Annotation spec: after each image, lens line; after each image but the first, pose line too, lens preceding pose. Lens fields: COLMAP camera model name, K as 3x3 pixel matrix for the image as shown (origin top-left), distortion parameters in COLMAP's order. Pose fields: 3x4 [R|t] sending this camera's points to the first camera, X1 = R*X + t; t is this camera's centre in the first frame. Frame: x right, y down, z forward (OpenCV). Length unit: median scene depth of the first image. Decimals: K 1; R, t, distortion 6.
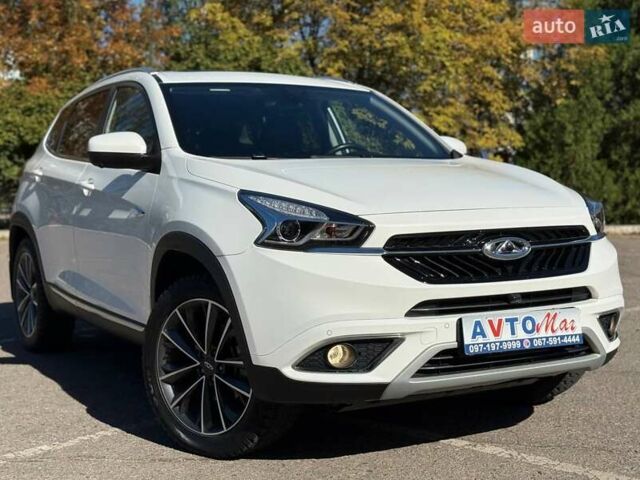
lens RADIAL K [[960.6, 0, 337.0], [0, 960.6, 240.2], [0, 0, 1]] dist [0.115629, -0.016474]
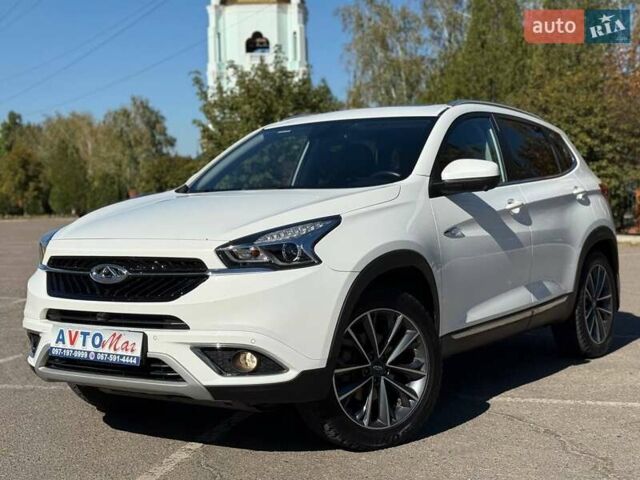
lens RADIAL K [[942.4, 0, 334.2], [0, 942.4, 239.1], [0, 0, 1]] dist [0.113337, -0.047389]
pose [[0.441738, 0.036235, -0.896412, 1.320105], [-0.037984, 0.999043, 0.021665, -0.068149], [0.896340, 0.024479, 0.442692, 0.733102]]
